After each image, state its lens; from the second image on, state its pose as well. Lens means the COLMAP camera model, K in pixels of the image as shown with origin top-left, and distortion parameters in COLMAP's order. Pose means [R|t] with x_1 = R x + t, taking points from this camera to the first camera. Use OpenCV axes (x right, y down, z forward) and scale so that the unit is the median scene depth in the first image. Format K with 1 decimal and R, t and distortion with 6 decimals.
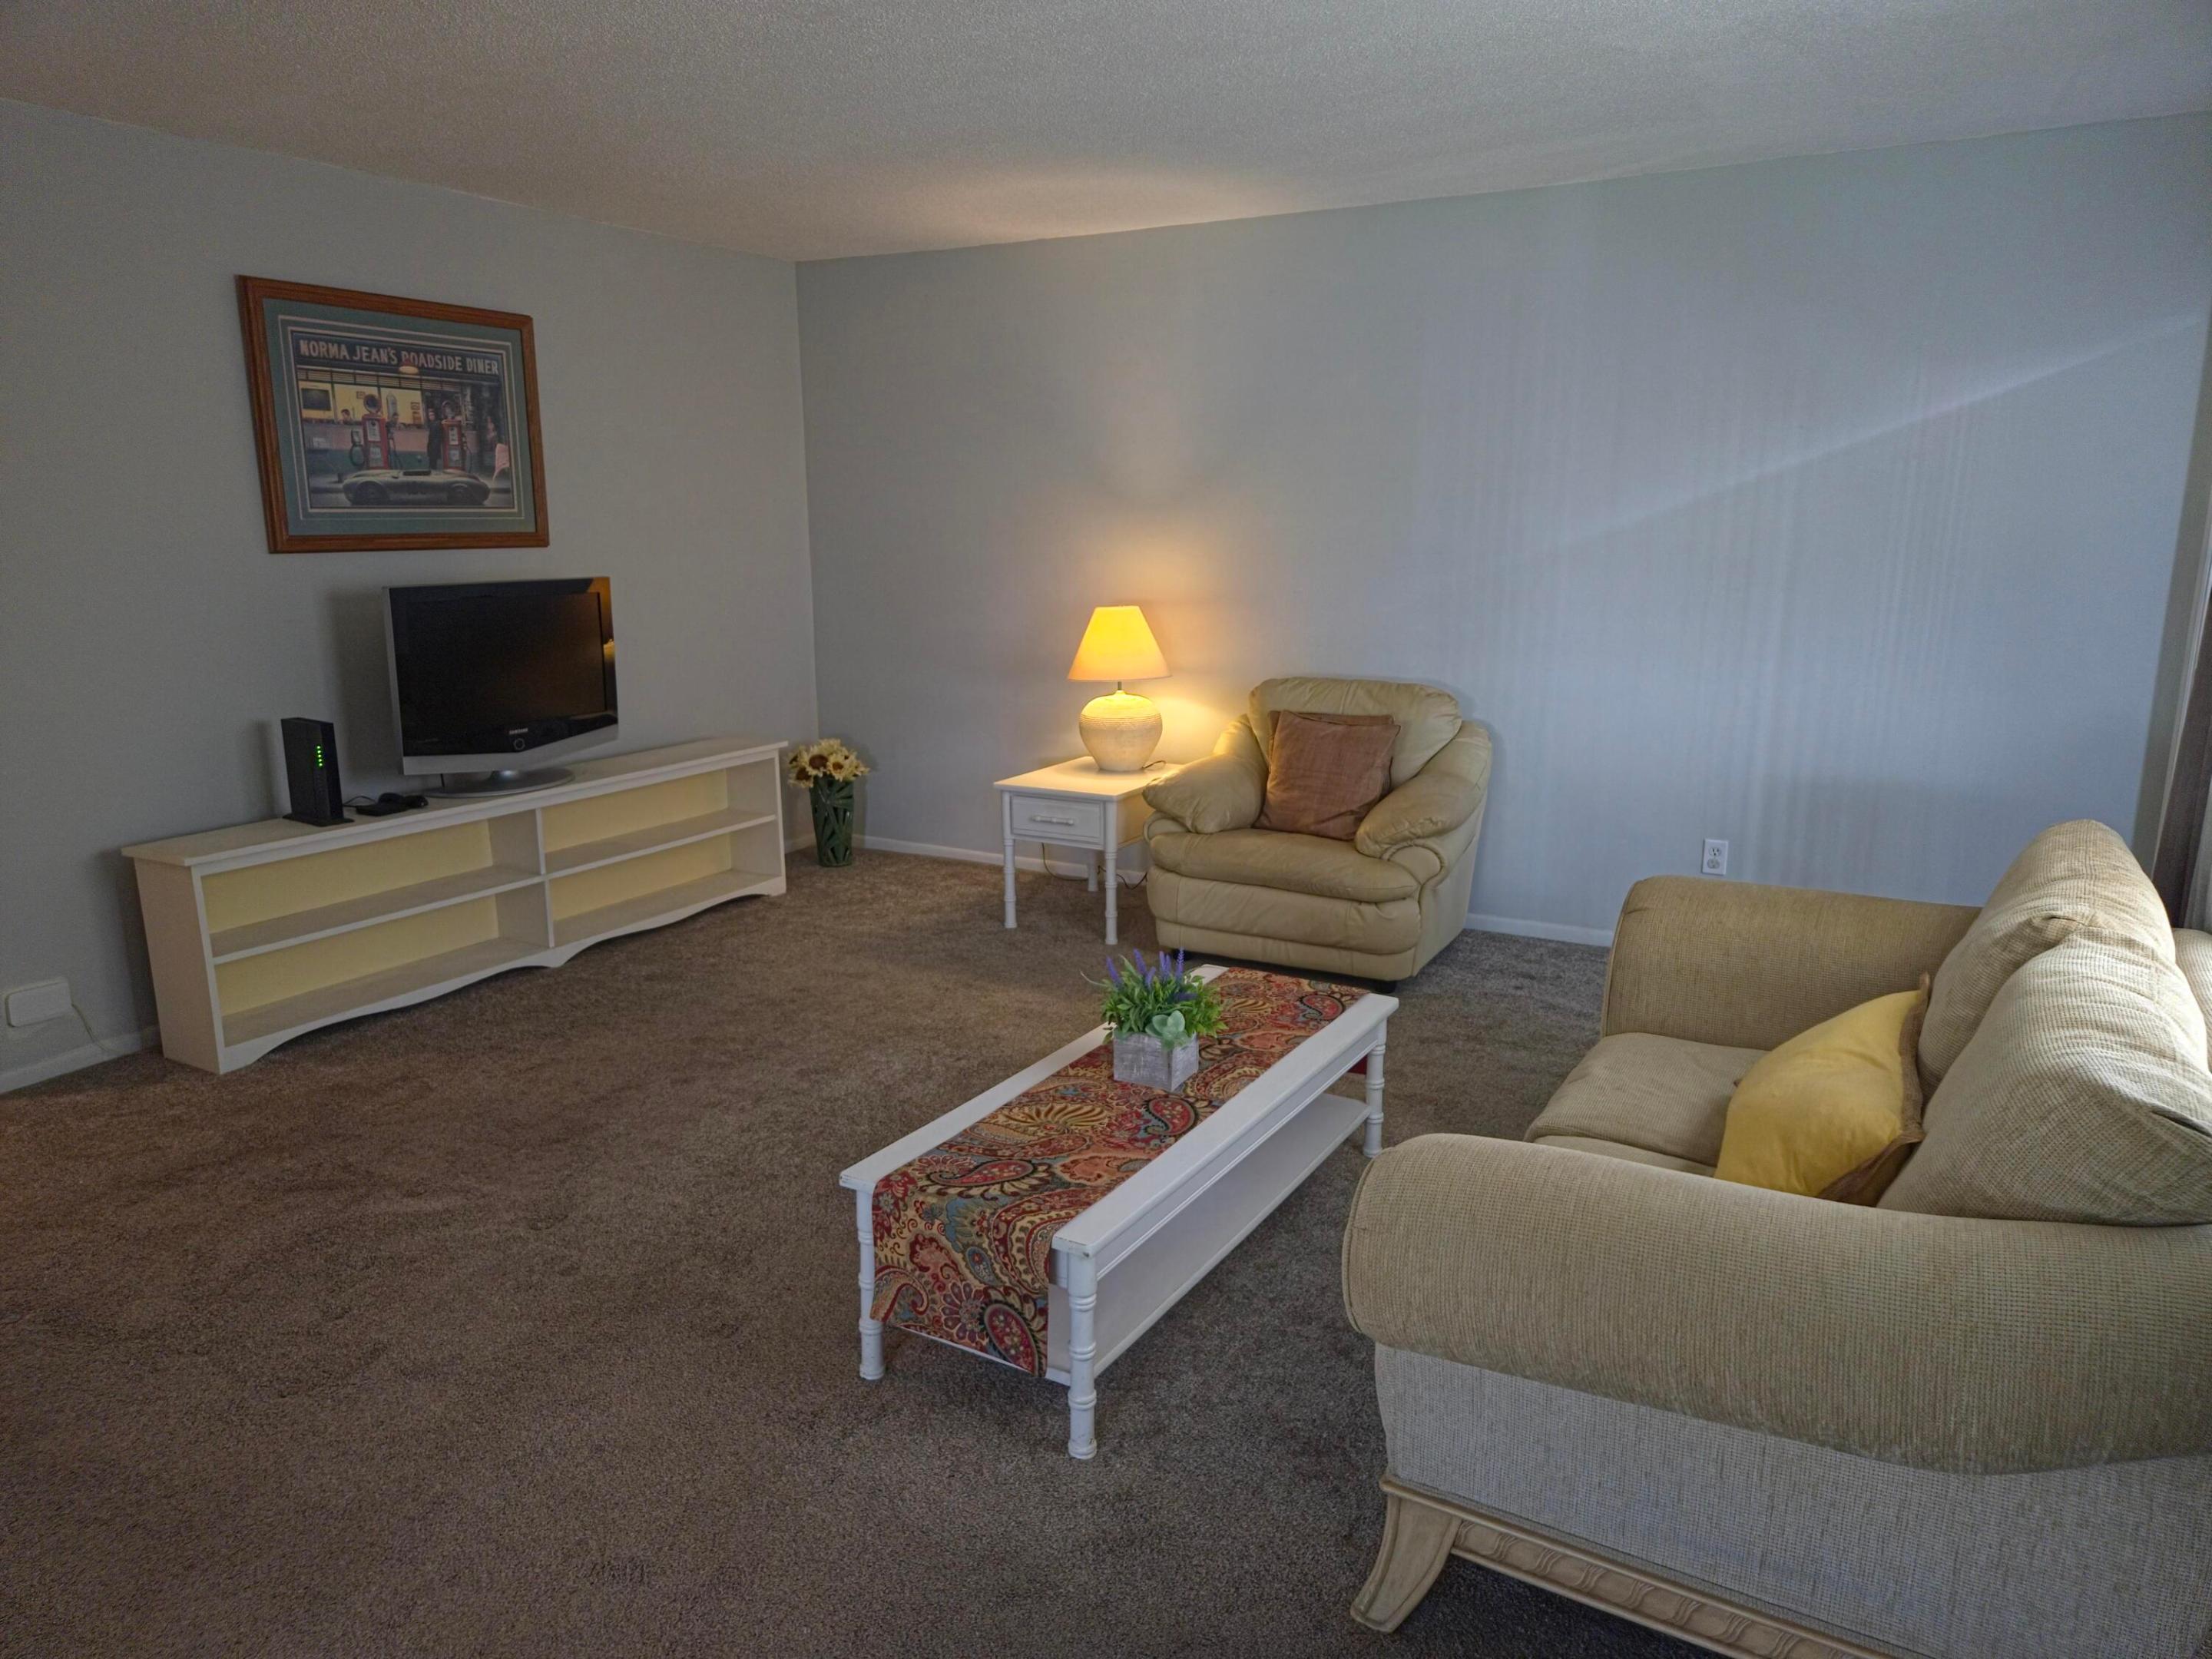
lens RADIAL K [[1504.2, 0, 1106.0], [0, 1504.2, 814.8], [0, 0, 1]] dist [0.072319, -0.053792]
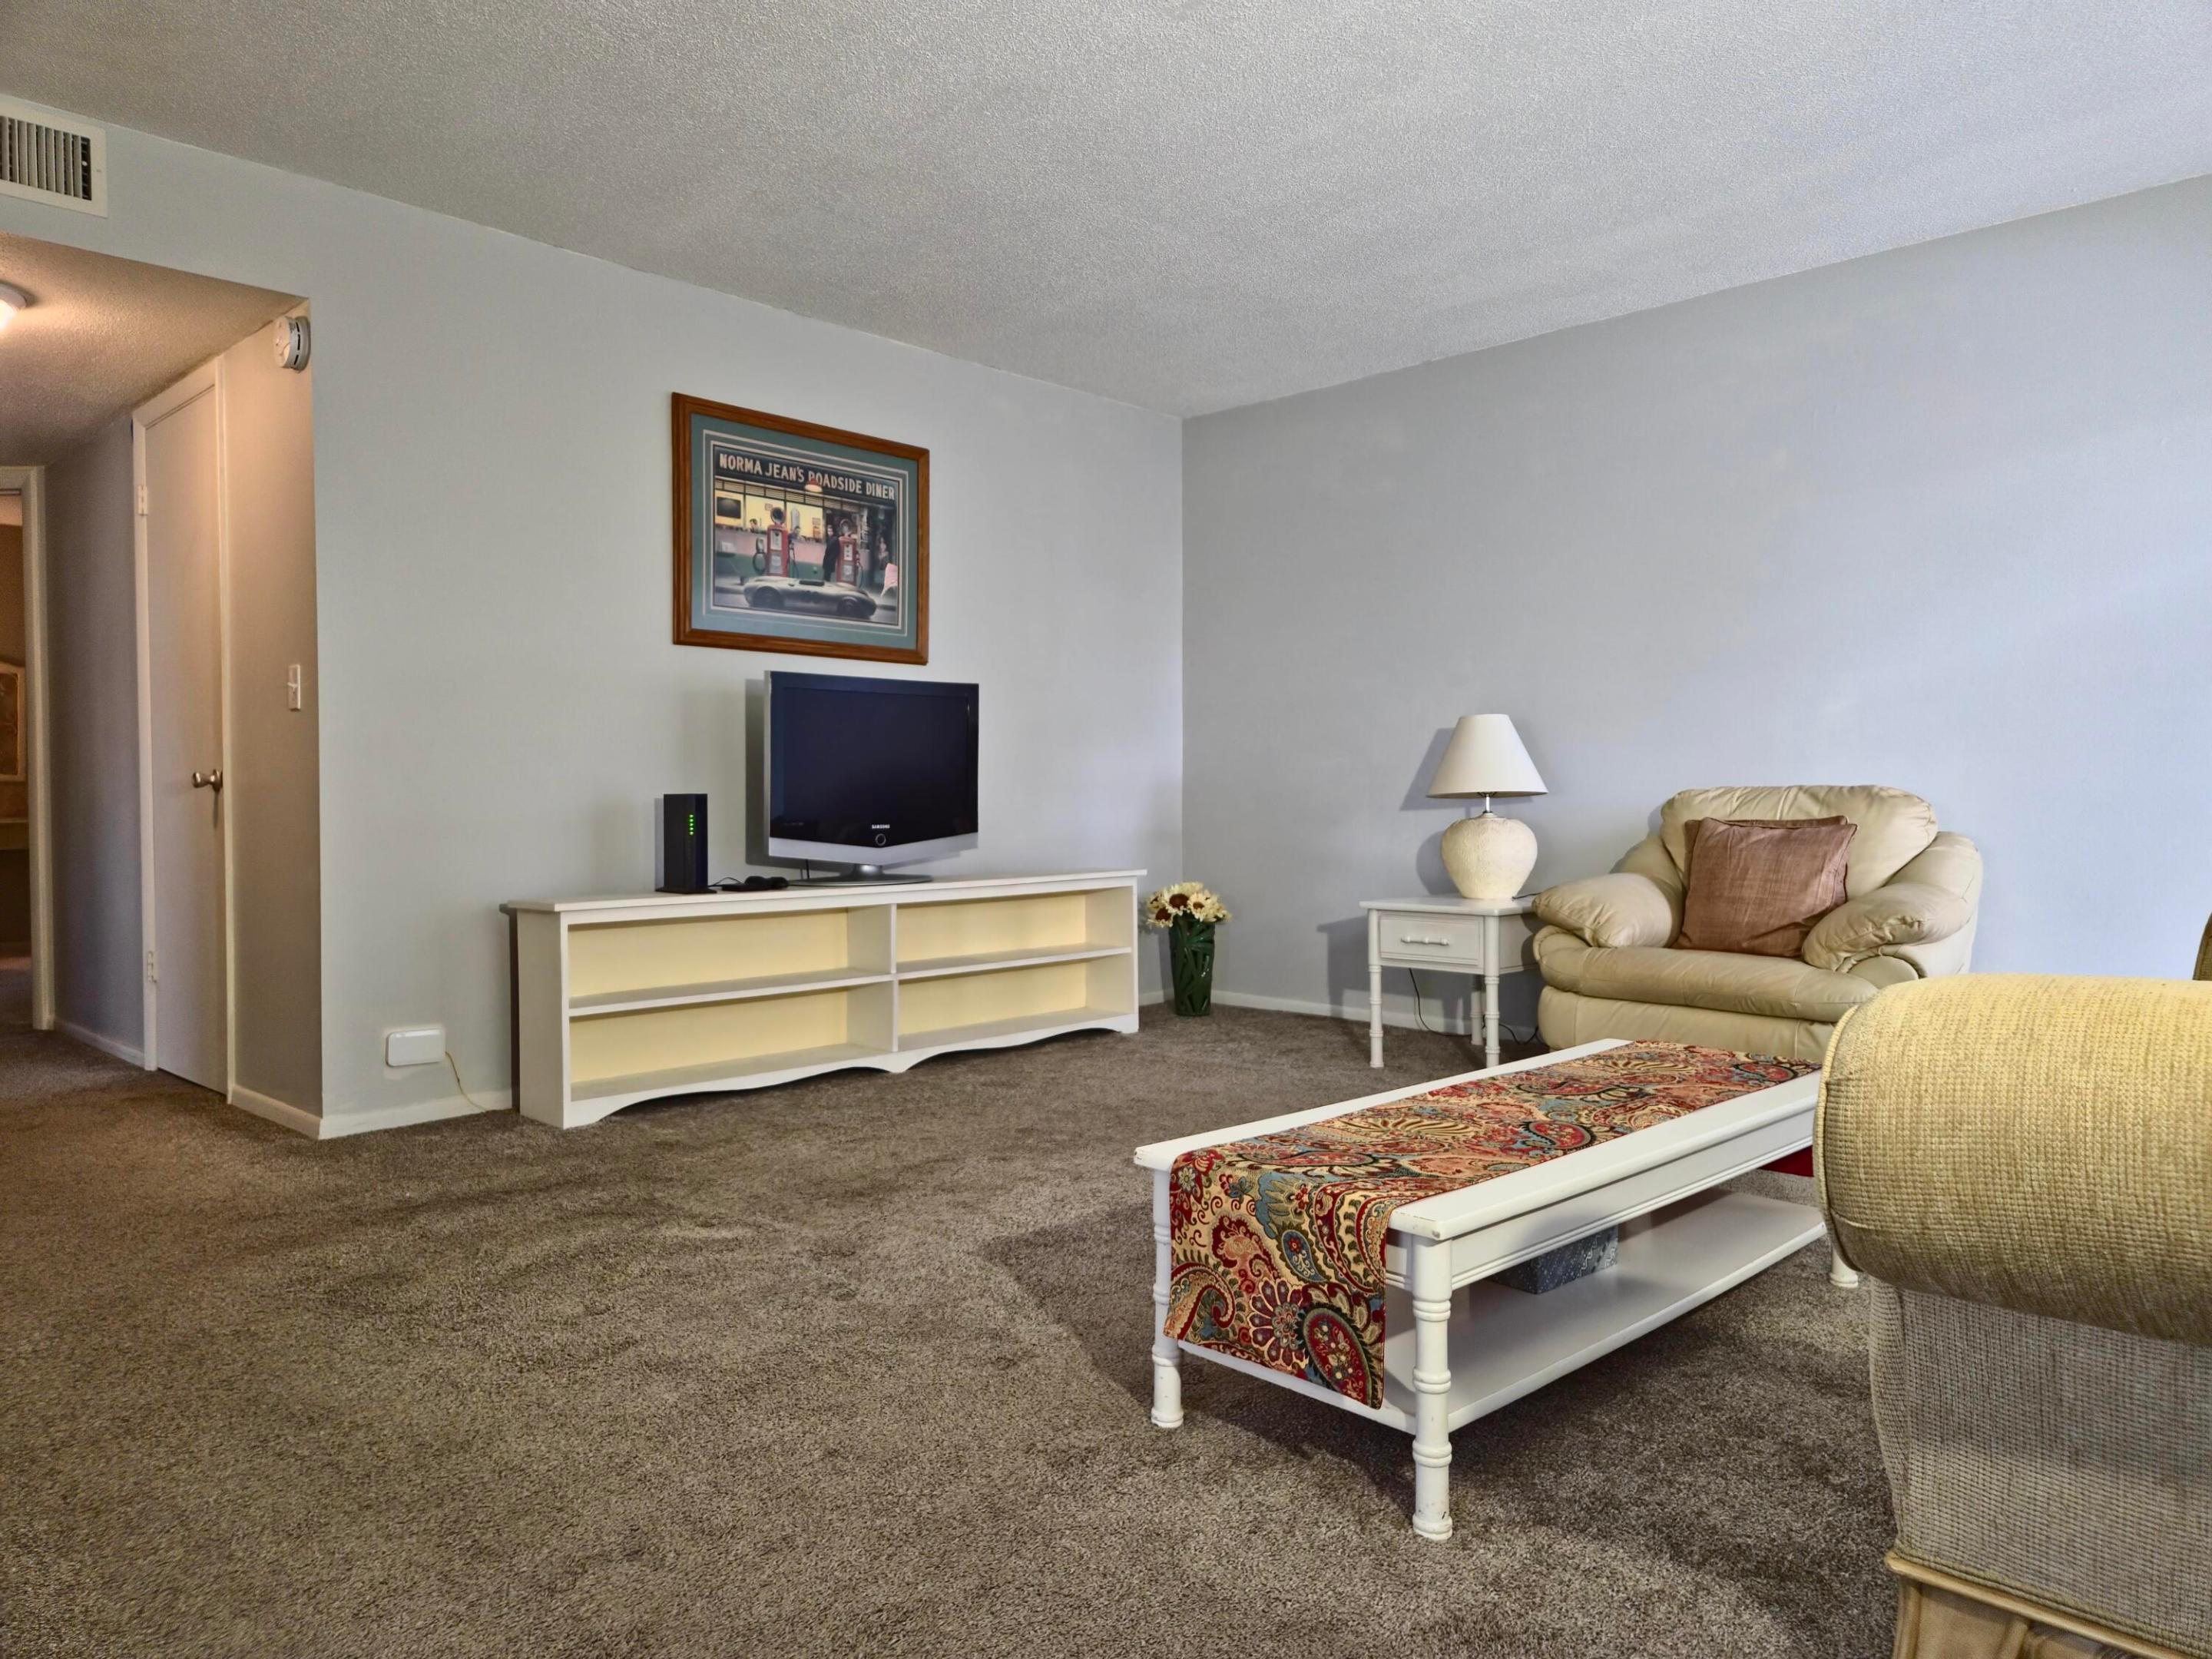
lens RADIAL K [[1504.2, 0, 1118.1], [0, 1504.2, 818.8], [0, 0, 1]] dist [0.072319, -0.053792]
pose [[0.968496, 0.005107, -0.248977, 0.012130], [-0.052726, 0.981329, -0.184970, 0.140238], [0.243383, 0.192270, 0.950682, 0.121004]]
